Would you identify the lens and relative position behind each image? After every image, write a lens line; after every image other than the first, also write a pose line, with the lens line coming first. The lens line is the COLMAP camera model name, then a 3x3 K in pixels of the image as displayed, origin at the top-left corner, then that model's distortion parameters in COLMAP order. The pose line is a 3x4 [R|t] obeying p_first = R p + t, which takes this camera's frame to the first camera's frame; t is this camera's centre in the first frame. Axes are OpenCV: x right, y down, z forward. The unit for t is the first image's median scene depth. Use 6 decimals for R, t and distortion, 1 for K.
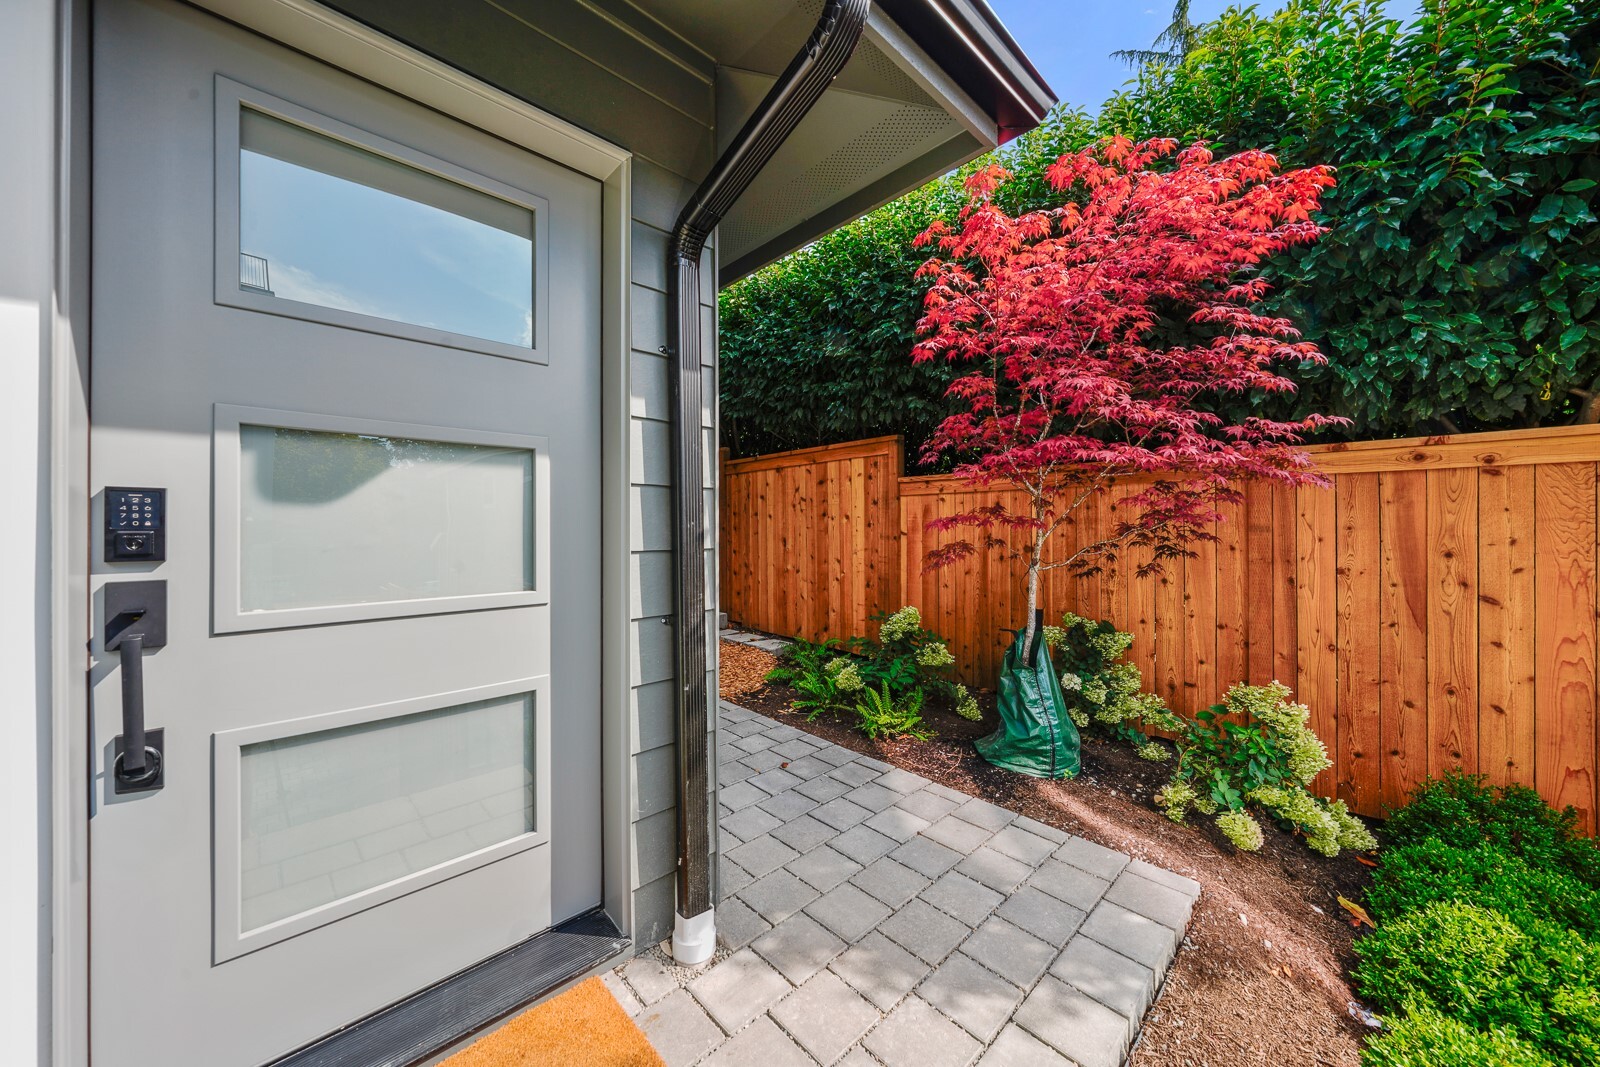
lens RADIAL K [[559.0, 0, 799.8], [0, 559.0, 528.5], [0, 0, 1]] dist [-0.005179, 0.000803]
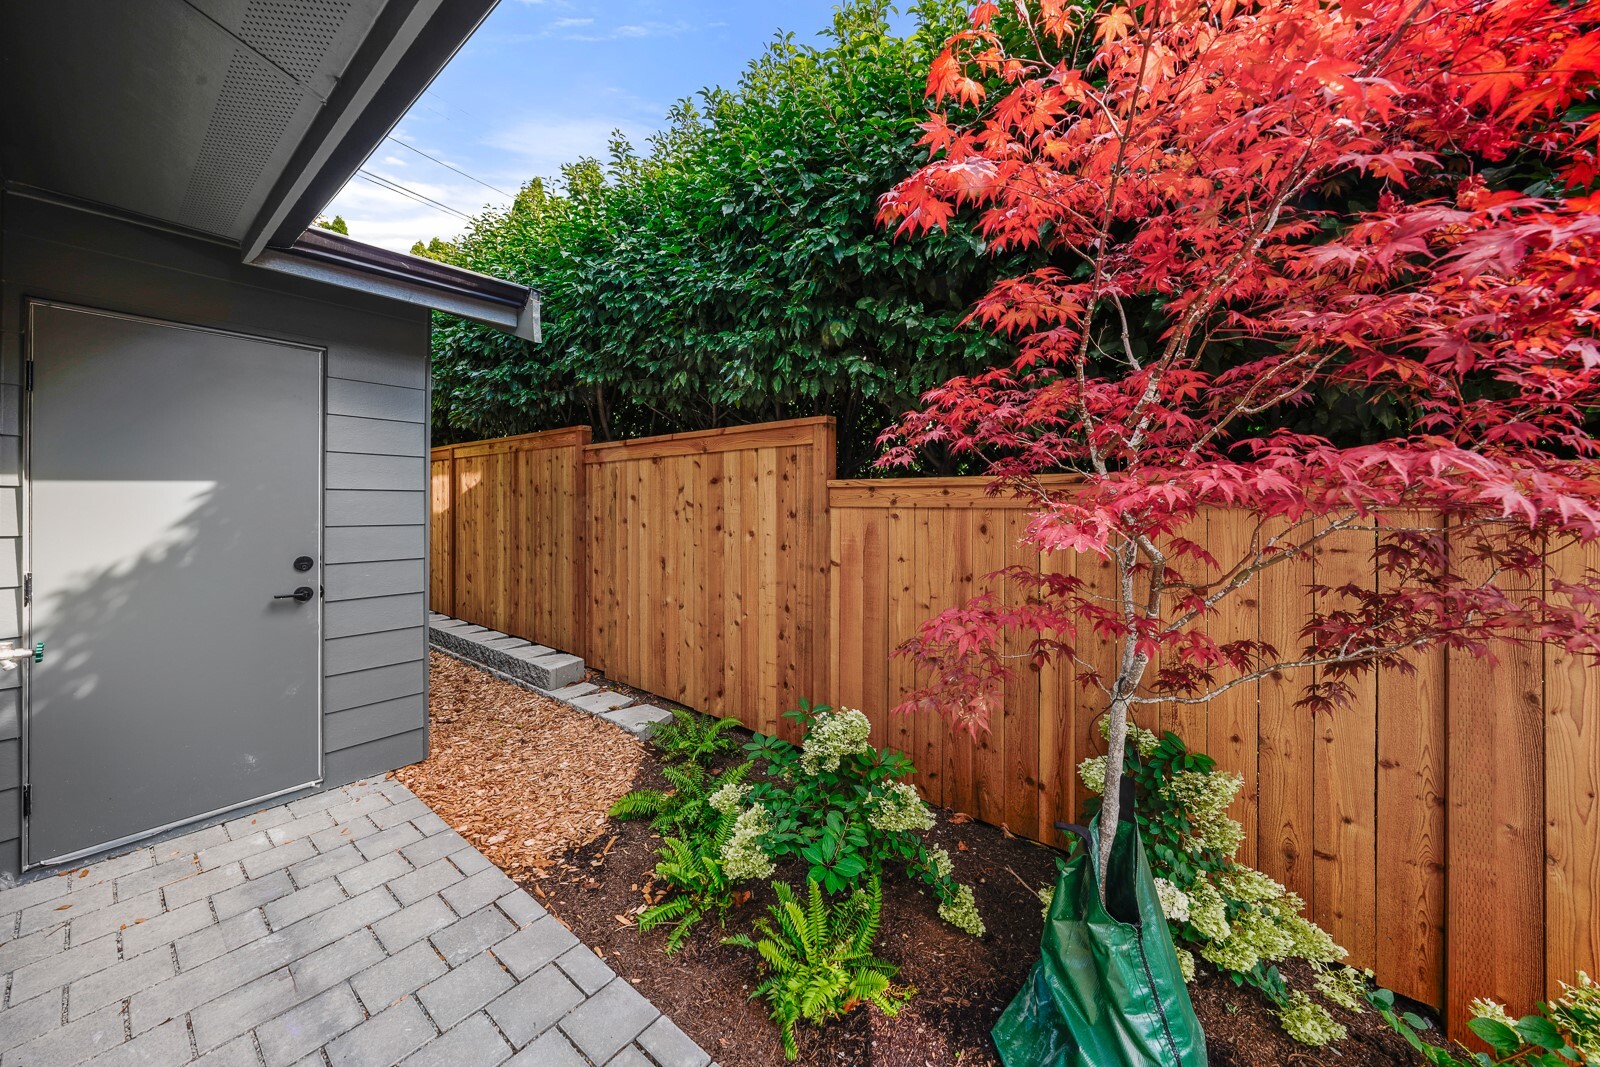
lens RADIAL K [[559.0, 0, 803.8], [0, 559.0, 507.1], [0, 0, 1]] dist [-0.005179, 0.000803]
pose [[0.986590, 0.006163, 0.163100, 0.040397], [-0.005926, 0.999981, -0.001943, -0.058201], [-0.163108, 0.000950, 0.986608, 0.351938]]
